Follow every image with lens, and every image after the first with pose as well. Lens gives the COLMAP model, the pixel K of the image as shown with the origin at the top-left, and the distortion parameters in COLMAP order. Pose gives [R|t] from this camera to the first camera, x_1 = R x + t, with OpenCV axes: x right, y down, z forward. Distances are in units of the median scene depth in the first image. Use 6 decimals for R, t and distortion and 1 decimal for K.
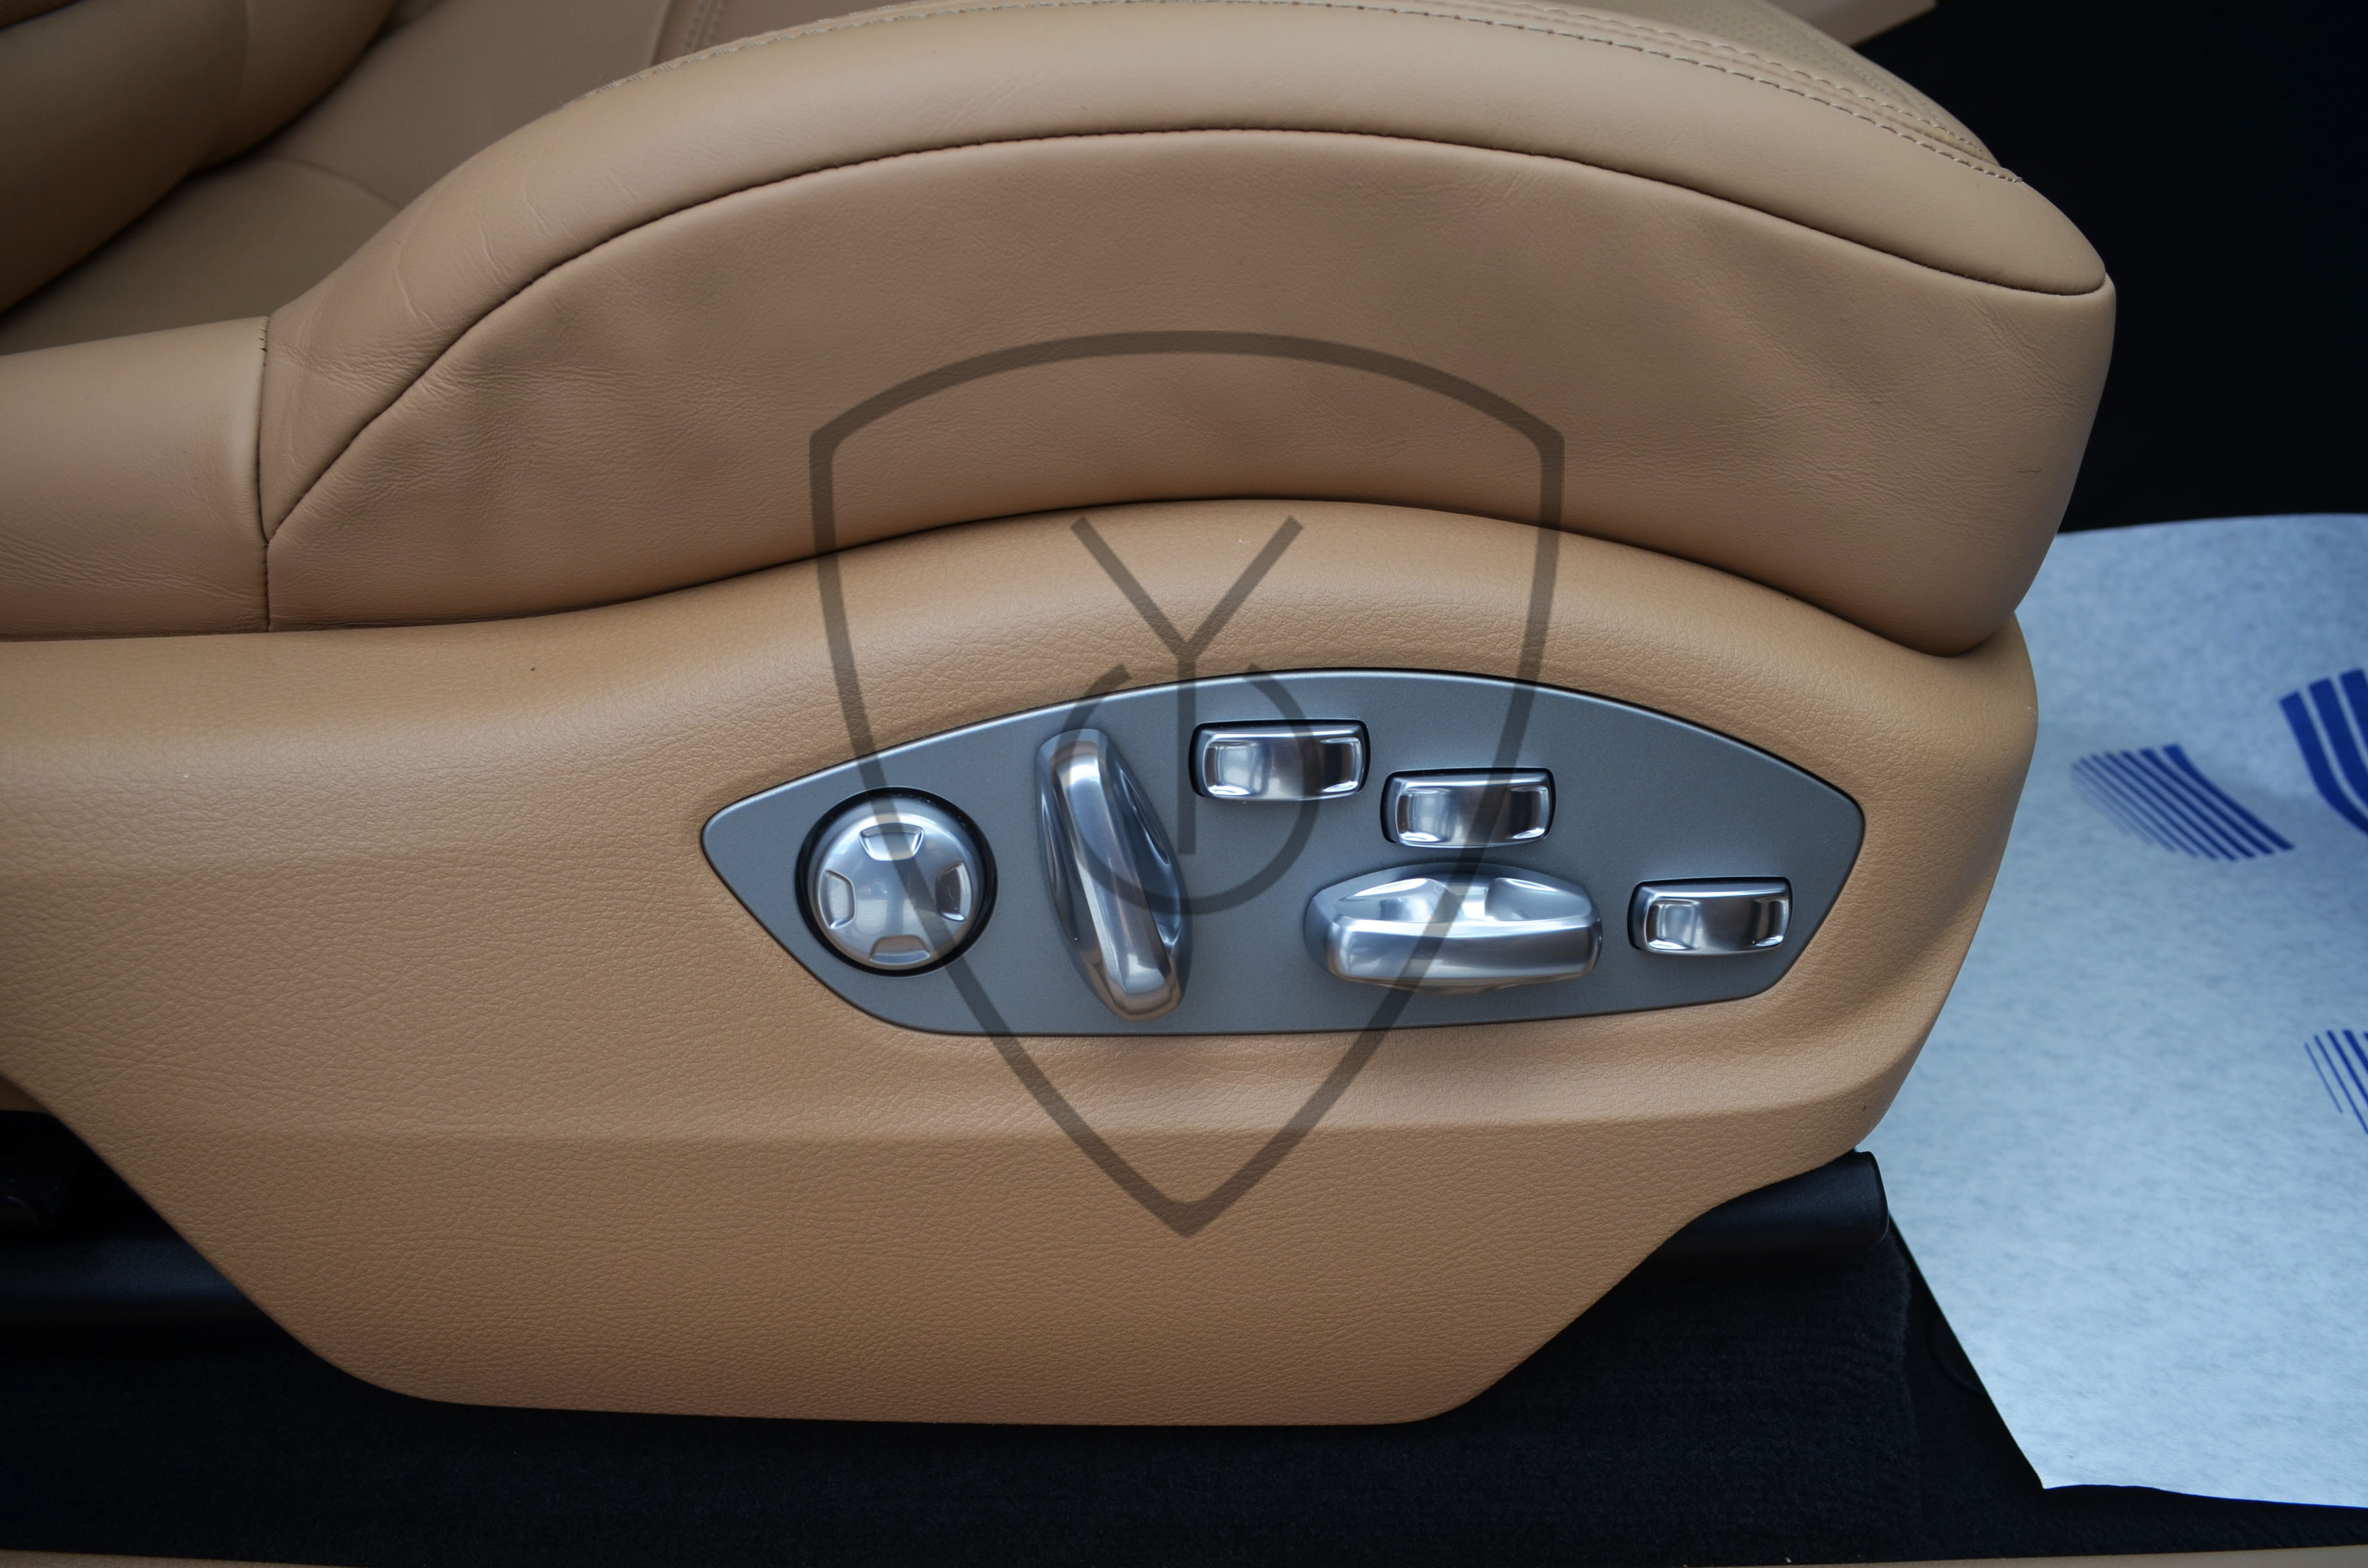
lens RADIAL K [[1817.5, 0, 1175.0], [0, 1817.5, 815.9], [0, 0, 1]] dist [-0.077275, 0.003191]
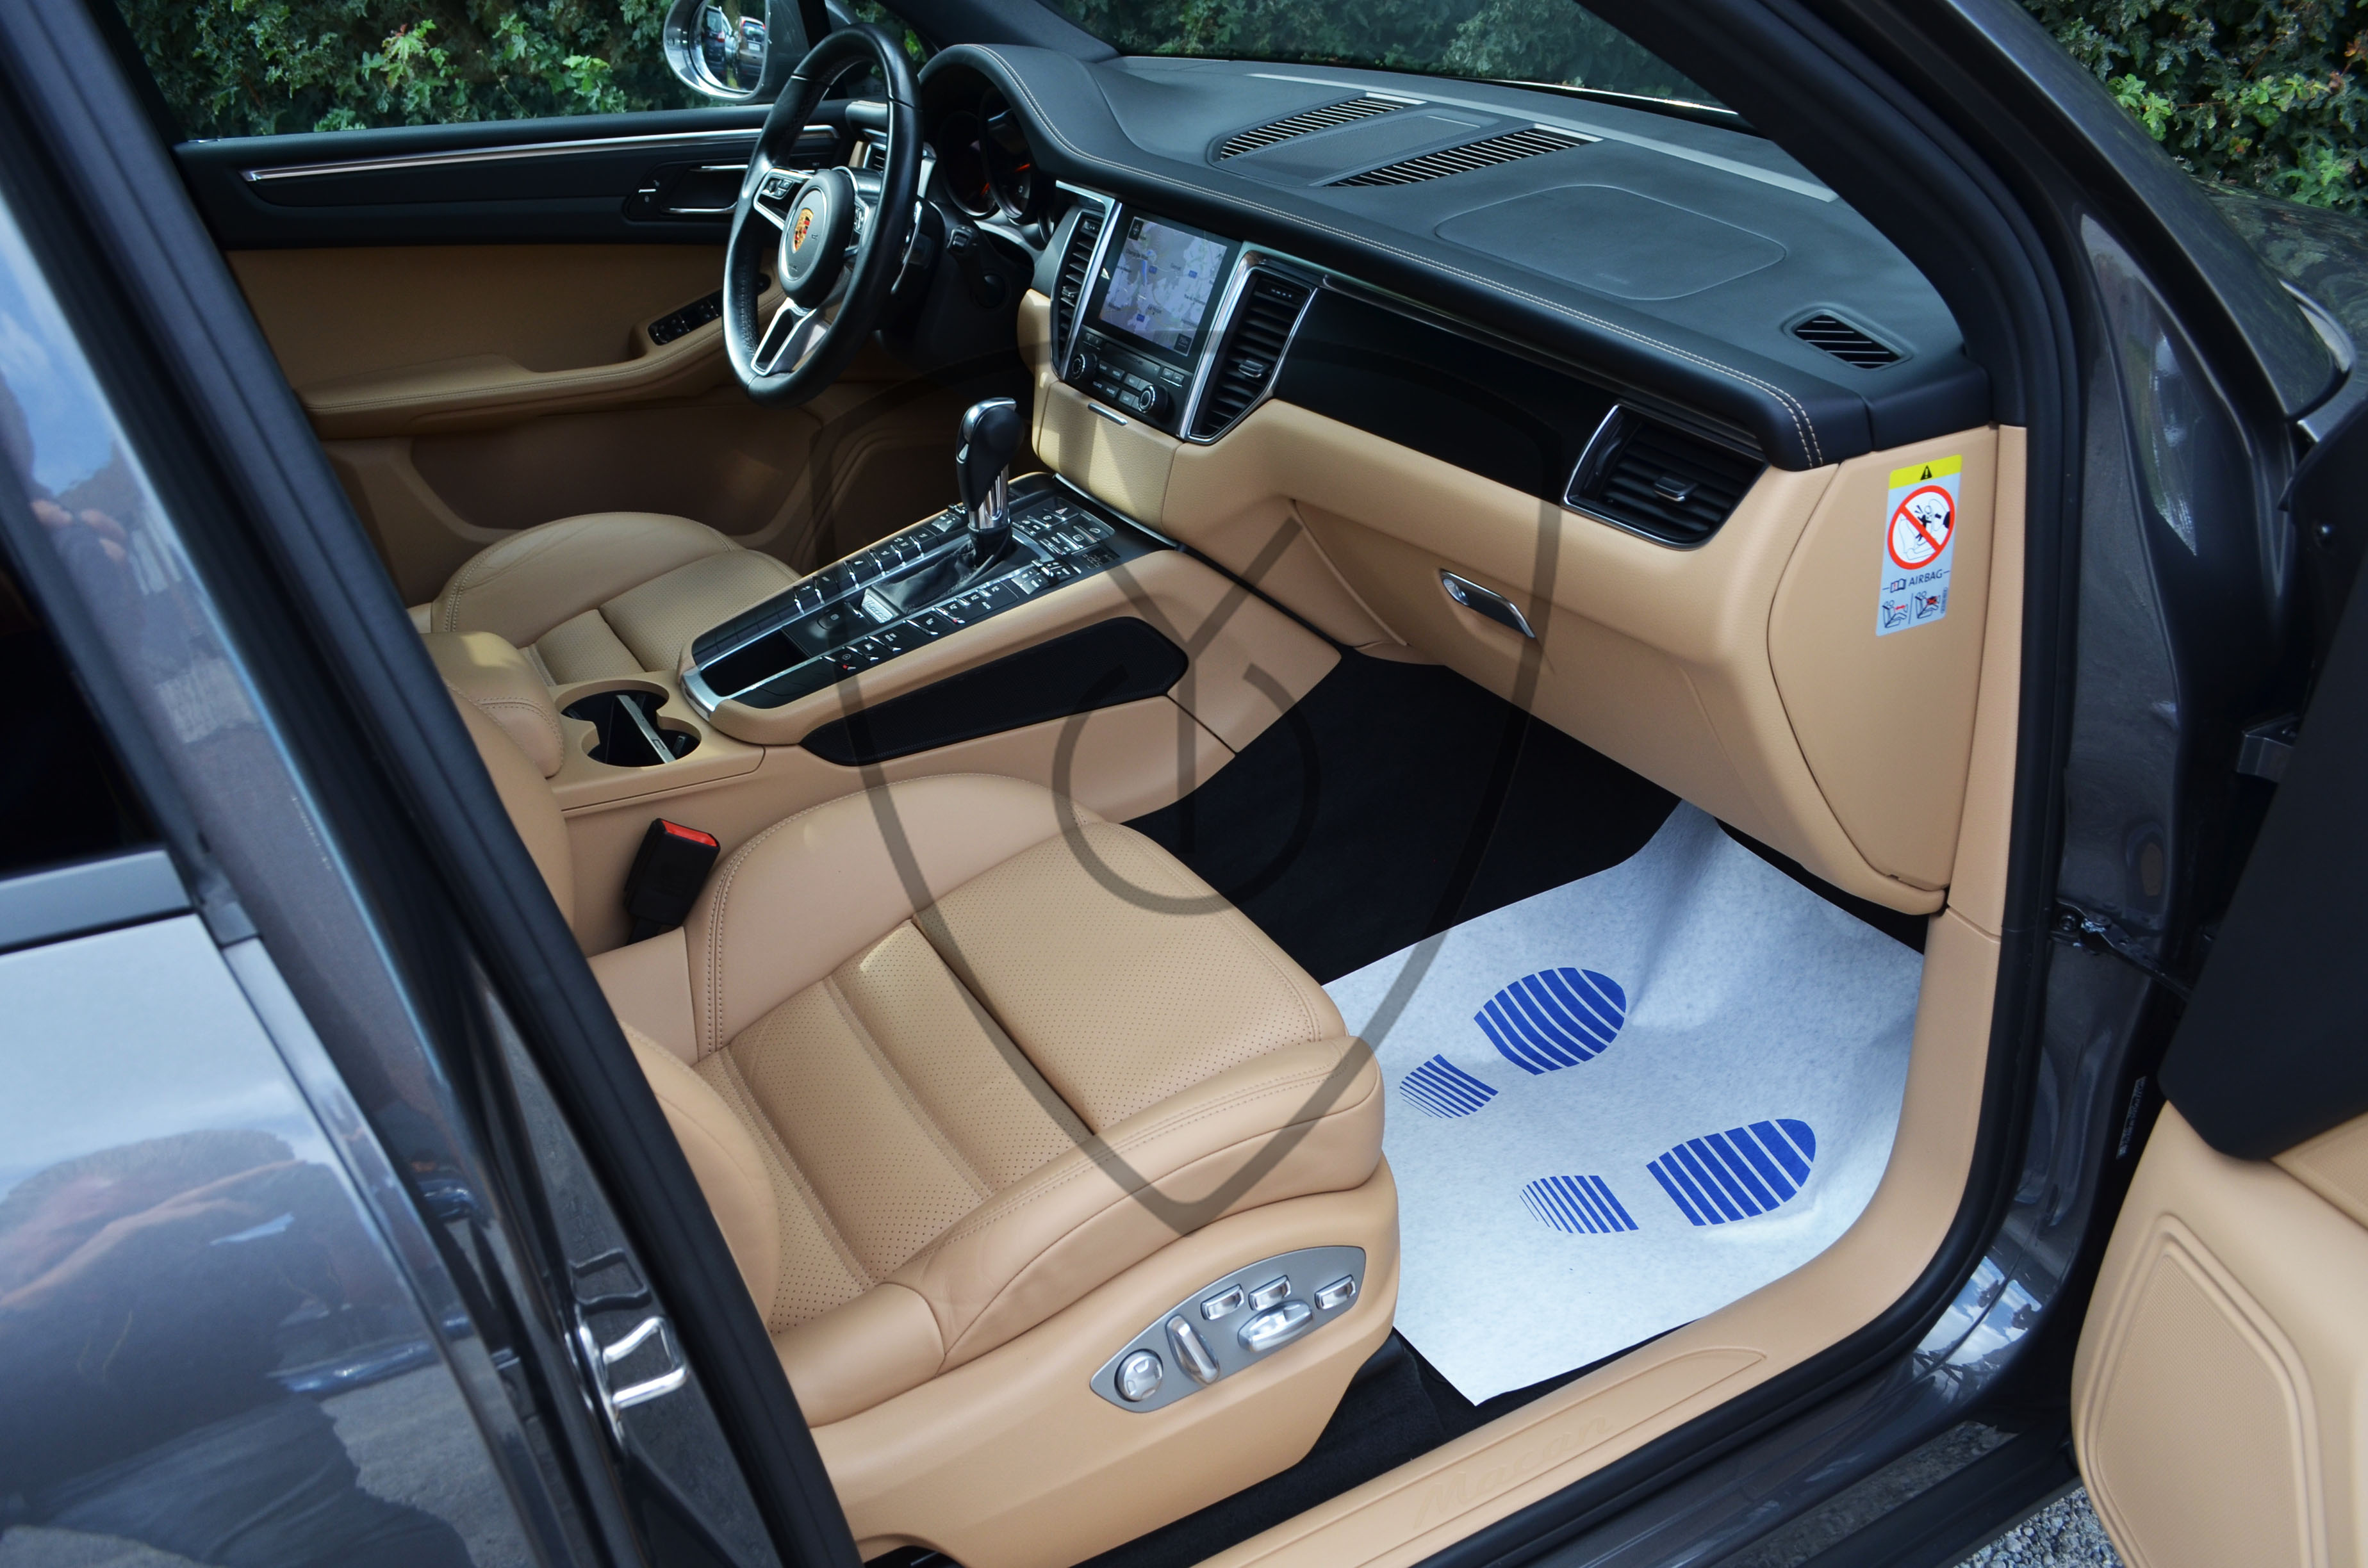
lens RADIAL K [[1872.9, 0, 1181.1], [0, 1872.9, 817.7], [0, 0, 1]] dist [-0.082697, 0.018535]
pose [[0.890512, -0.291860, 0.349008, -0.954909], [0.313777, 0.949474, -0.006614, -0.879842], [-0.329443, 0.115400, 0.937096, -2.379160]]
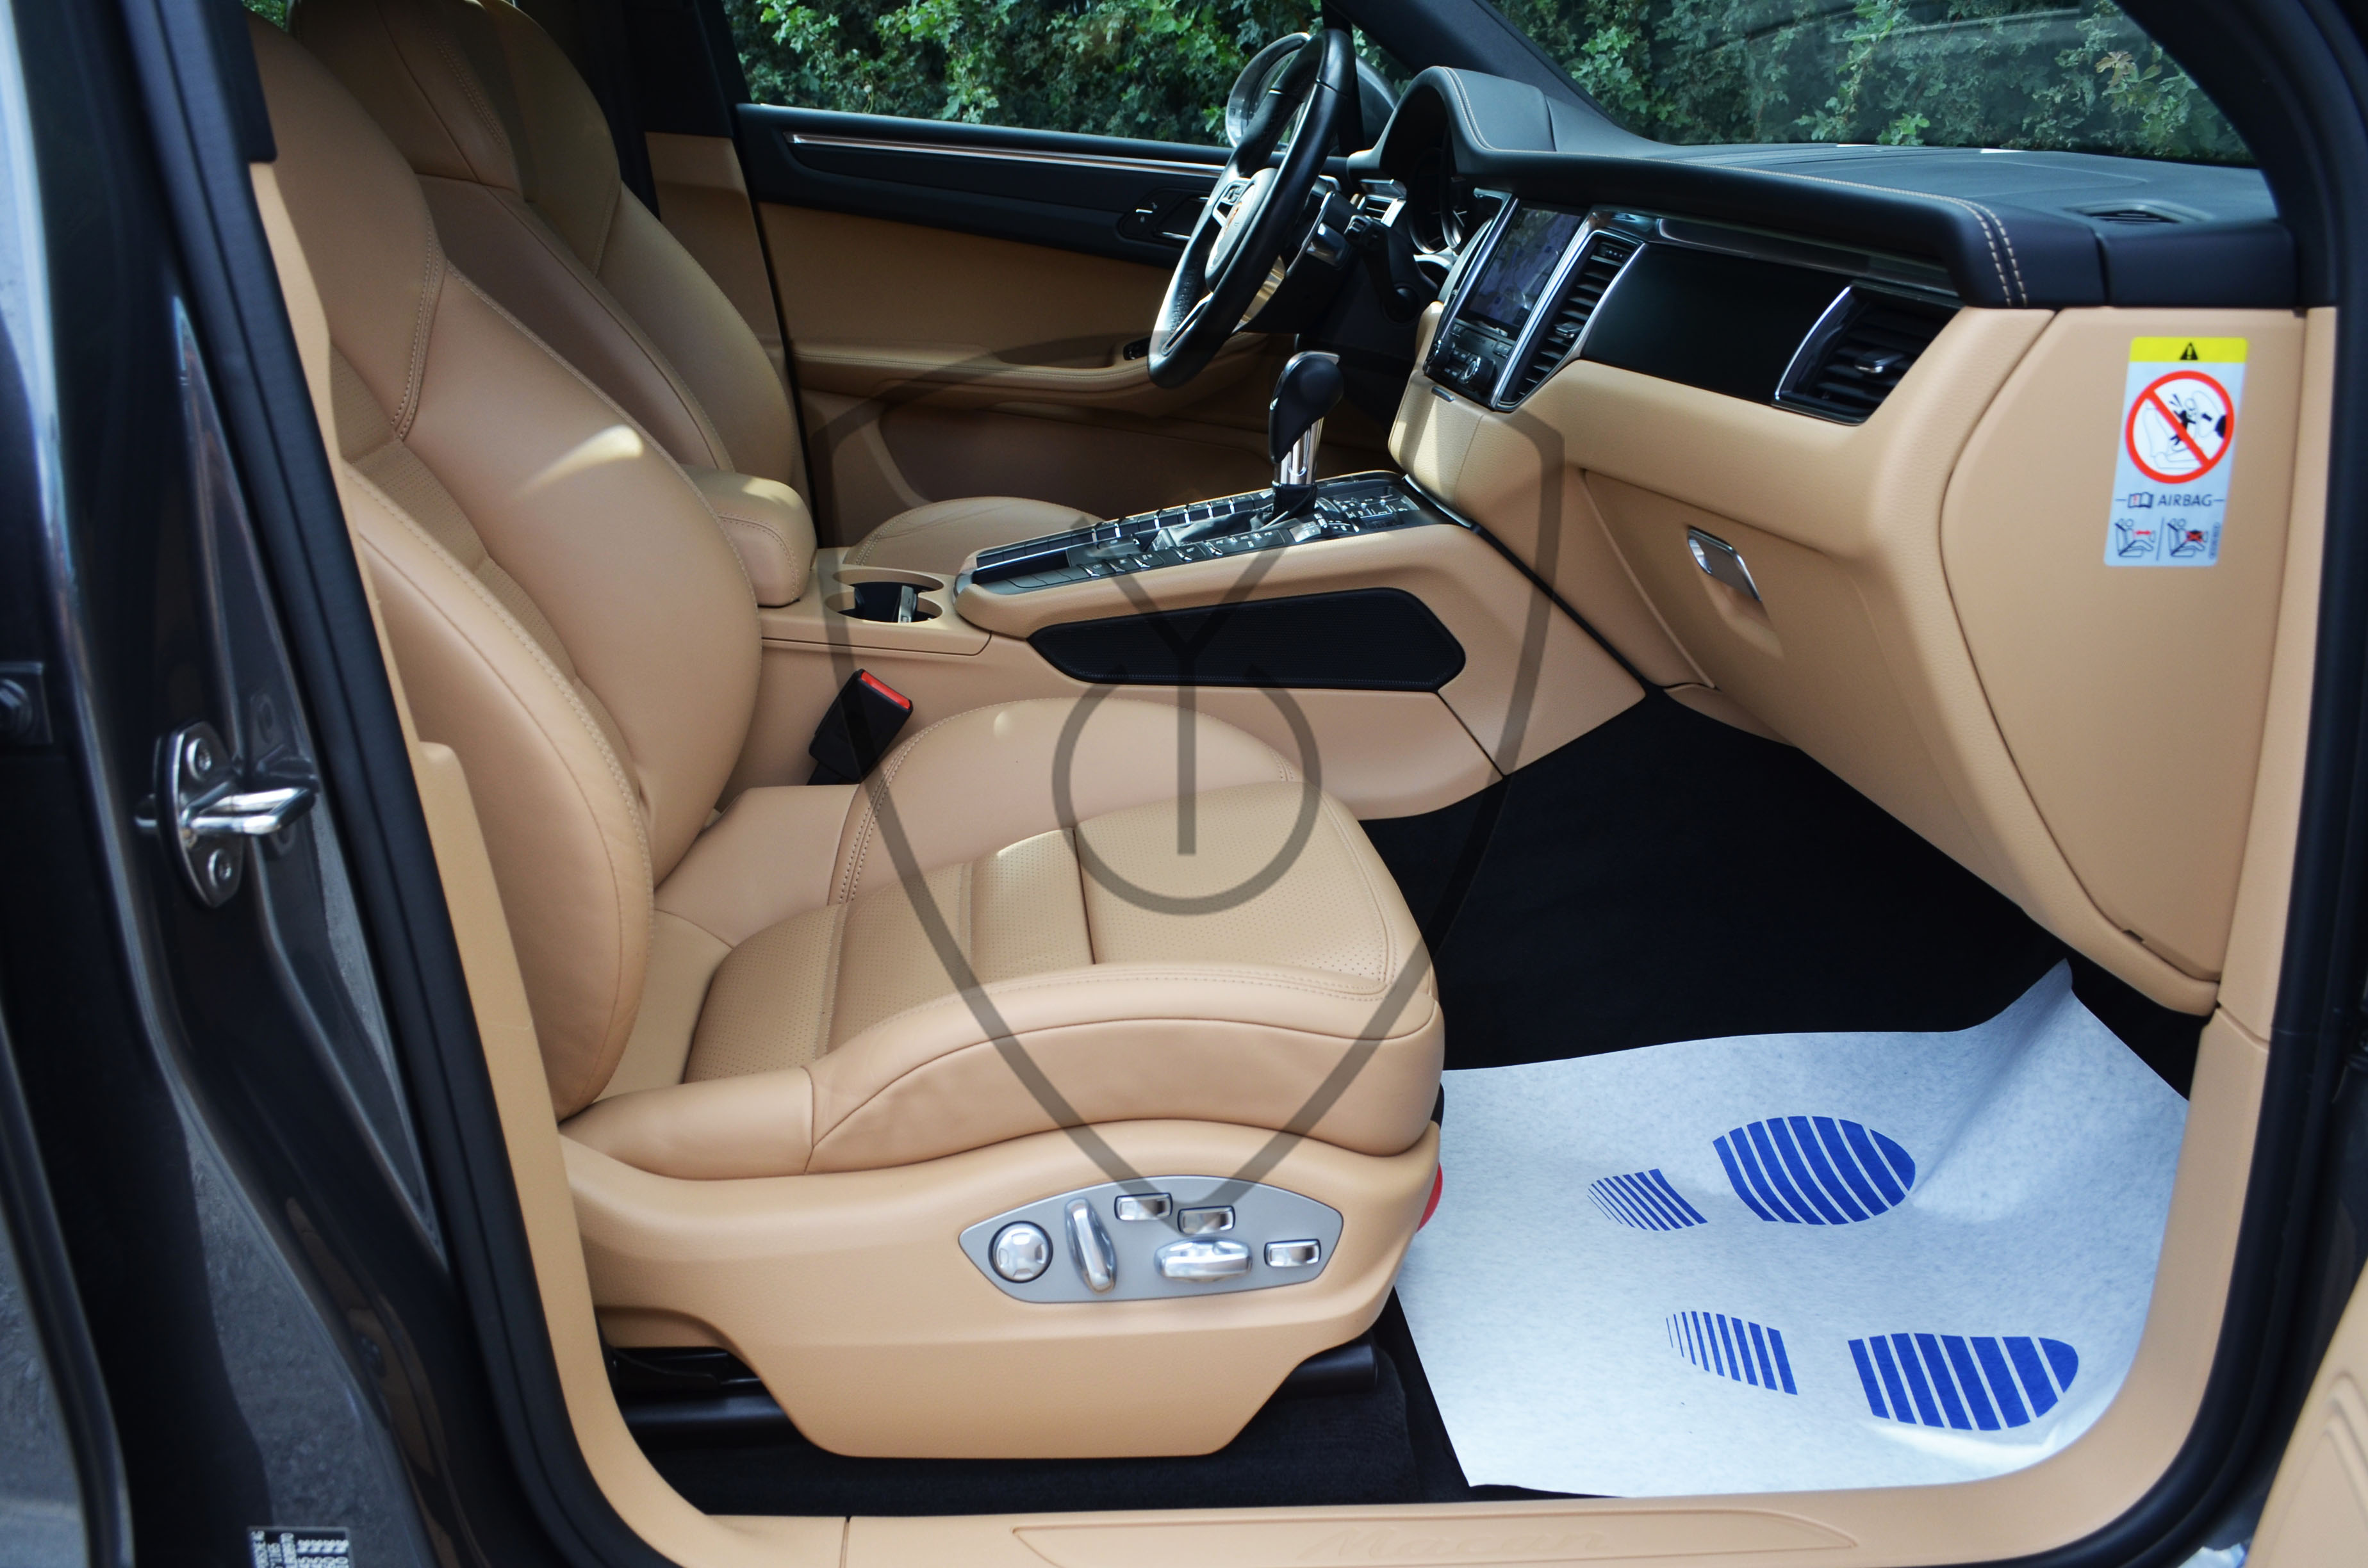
lens RADIAL K [[1872.9, 0, 1181.1], [0, 1872.9, 817.7], [0, 0, 1]] dist [-0.082697, 0.018535]
pose [[0.998640, -0.034536, 0.039048, 0.017568], [0.042470, 0.973376, -0.225244, 0.039885], [-0.030230, 0.226596, 0.973520, -2.074816]]
